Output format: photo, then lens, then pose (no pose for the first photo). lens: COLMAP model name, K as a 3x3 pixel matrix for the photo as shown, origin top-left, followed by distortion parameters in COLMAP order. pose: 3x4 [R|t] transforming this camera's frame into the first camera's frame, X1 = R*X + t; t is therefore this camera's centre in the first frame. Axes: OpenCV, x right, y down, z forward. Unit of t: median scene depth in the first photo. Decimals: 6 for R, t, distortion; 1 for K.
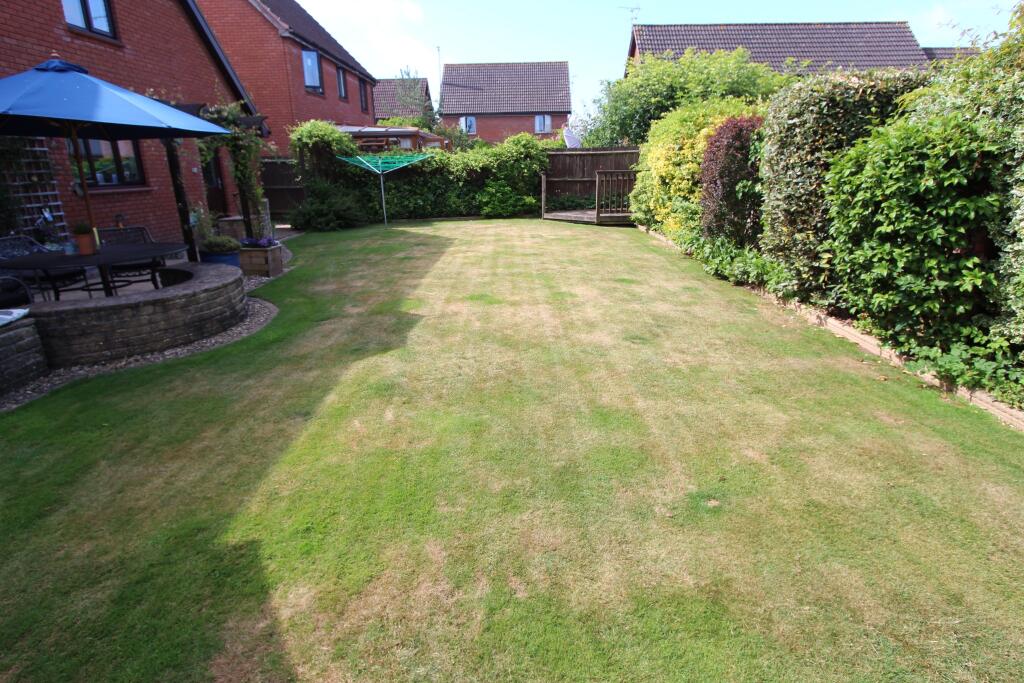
lens RADIAL K [[550.6, 0, 511.4], [0, 550.6, 339.8], [0, 0, 1]] dist [-0.015046, 0.001655]
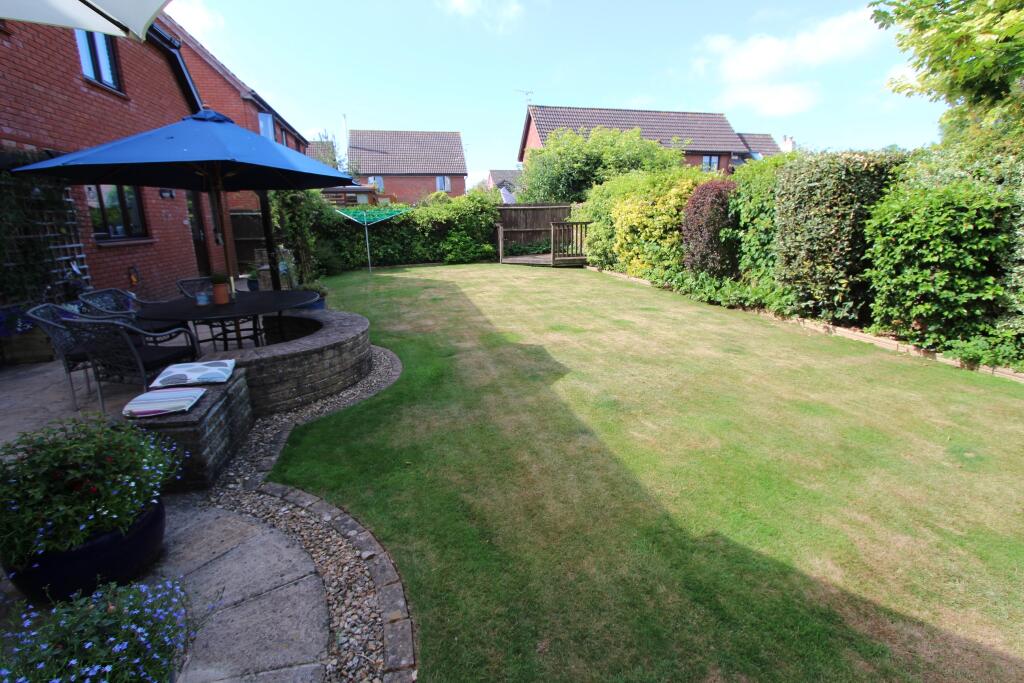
lens RADIAL K [[482.2, 0, 512.4], [0, 482.2, 339.5], [0, 0, 1]] dist [-0.016501, -0.000102]
pose [[0.968705, -0.060519, 0.240724, -0.484856], [0.075523, 0.995703, -0.053588, -0.006620], [-0.236447, 0.070091, 0.969113, 0.045211]]
